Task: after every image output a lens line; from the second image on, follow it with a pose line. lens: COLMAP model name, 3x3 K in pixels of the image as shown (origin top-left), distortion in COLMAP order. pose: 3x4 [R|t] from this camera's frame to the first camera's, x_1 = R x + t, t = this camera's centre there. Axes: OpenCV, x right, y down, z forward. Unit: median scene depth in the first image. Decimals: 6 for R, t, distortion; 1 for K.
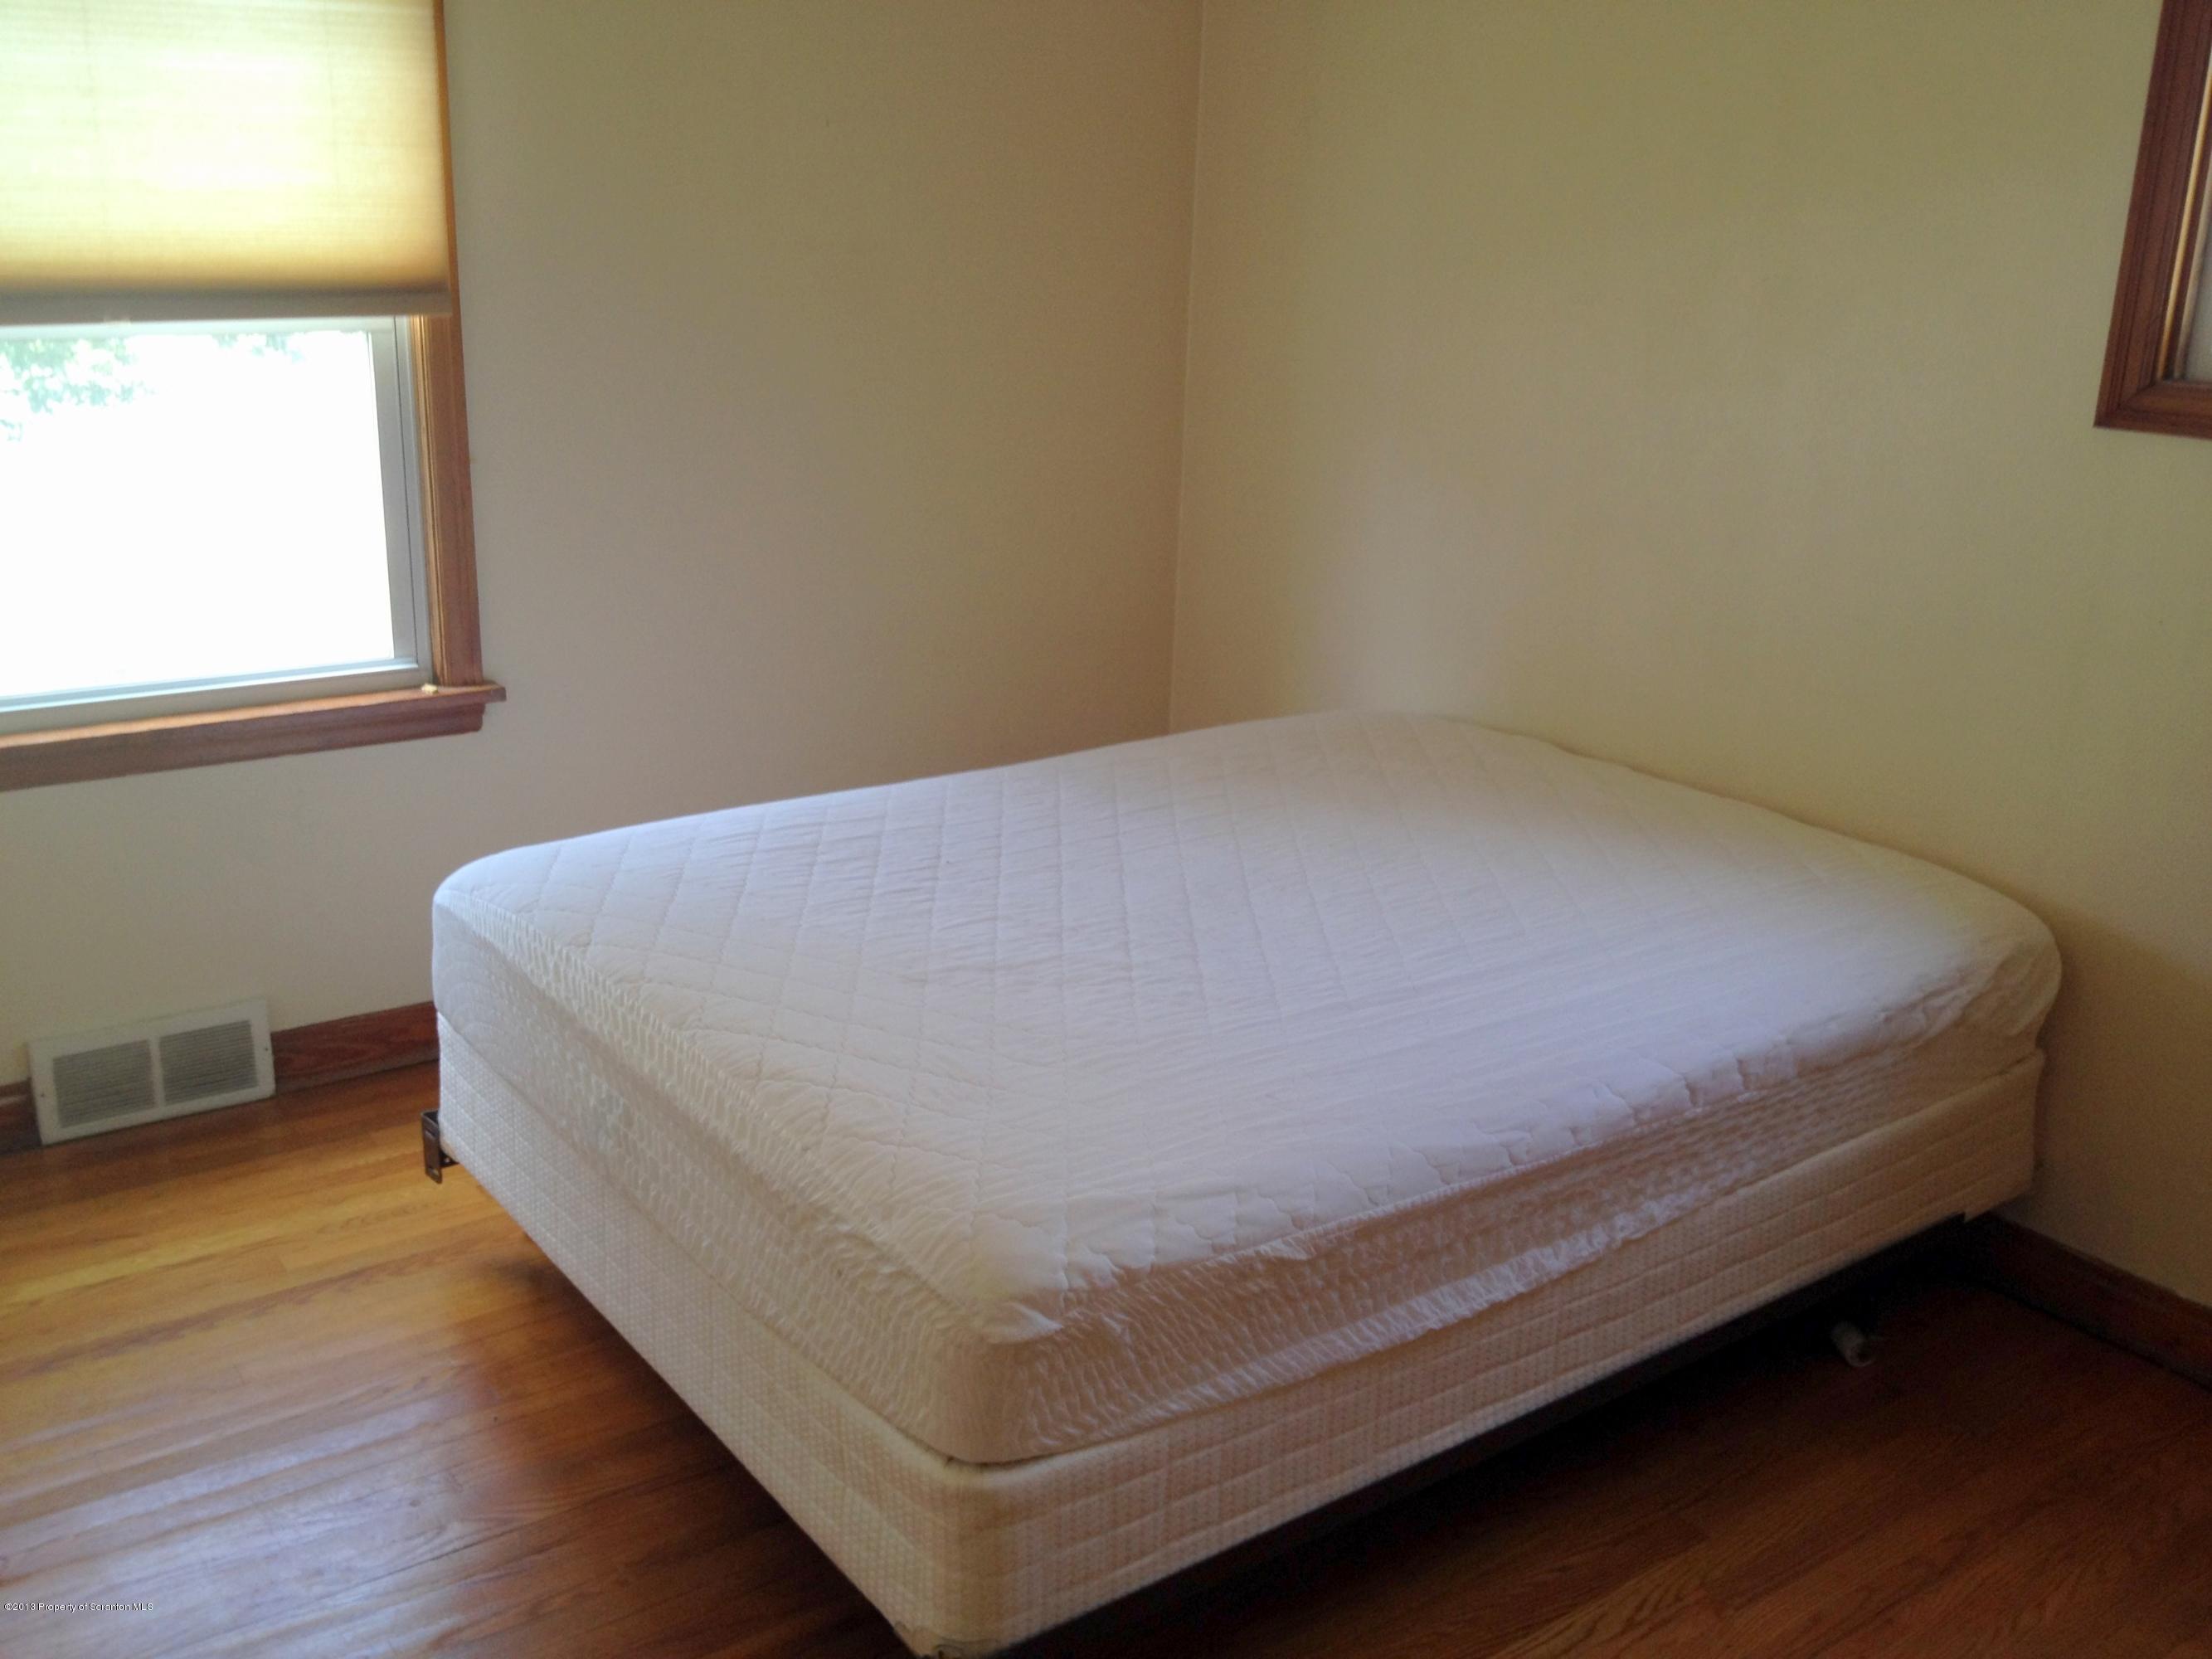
lens RADIAL K [[2023.1, 0, 1116.7], [0, 2023.1, 780.8], [0, 0, 1]] dist [0.115510, -0.265903]
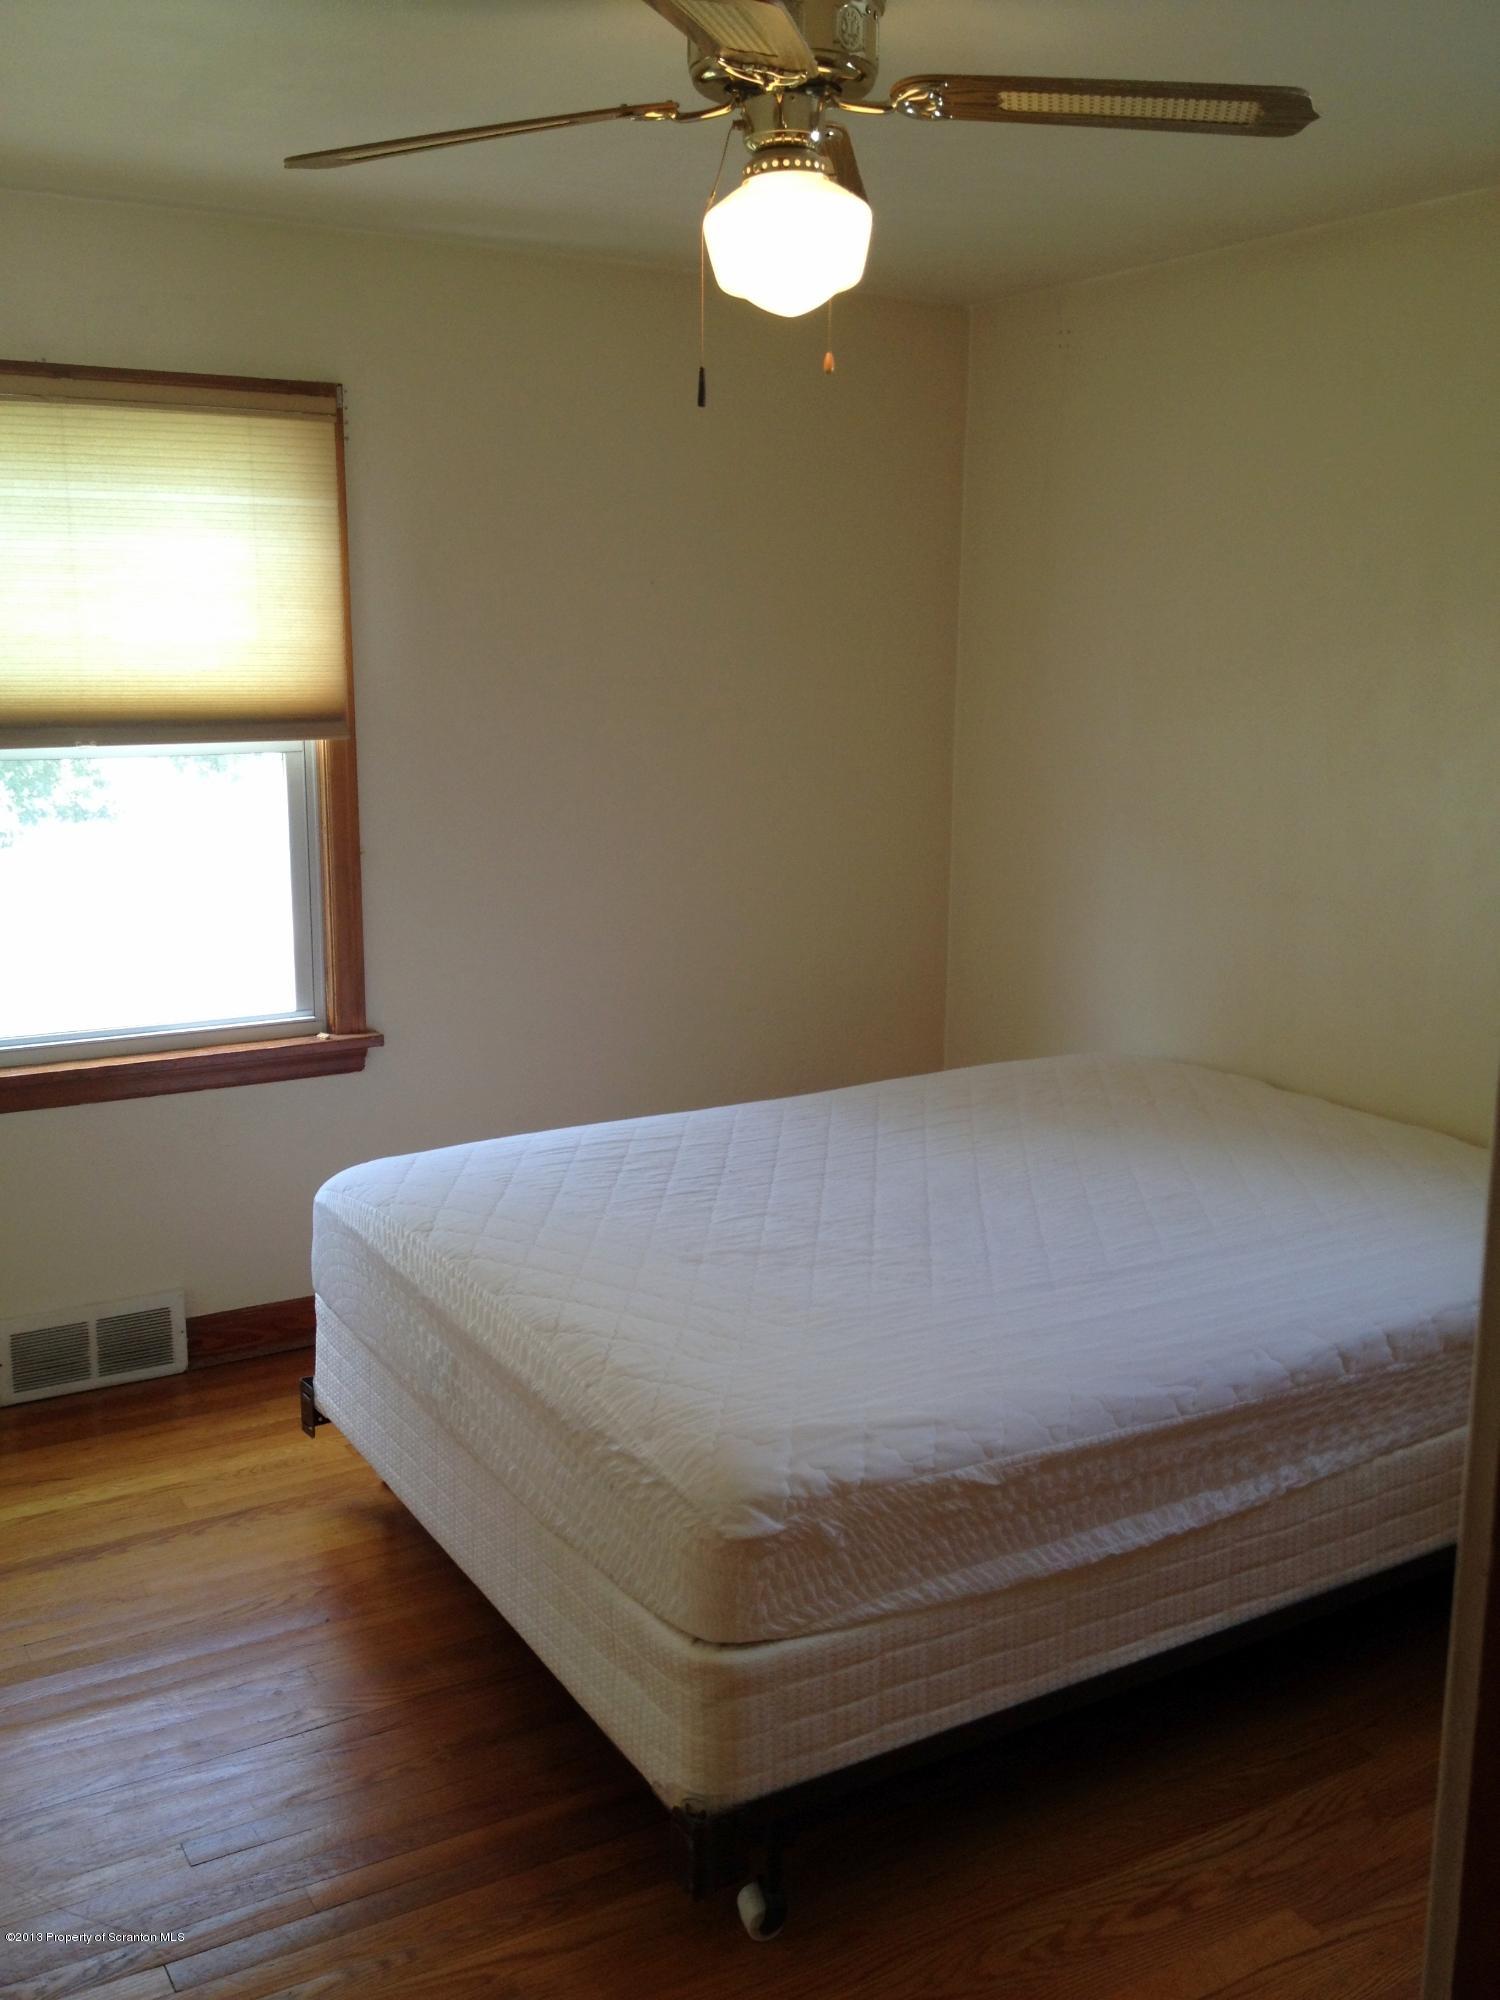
lens RADIAL K [[1829.0, 0, 801.2], [0, 1829.0, 955.3], [0, 0, 1]] dist [0.115510, -0.265903]
pose [[0.996110, -0.008265, -0.087725, 0.067631], [-0.001343, 0.994051, -0.108905, 0.038274], [0.088103, 0.108599, 0.990174, -0.109628]]
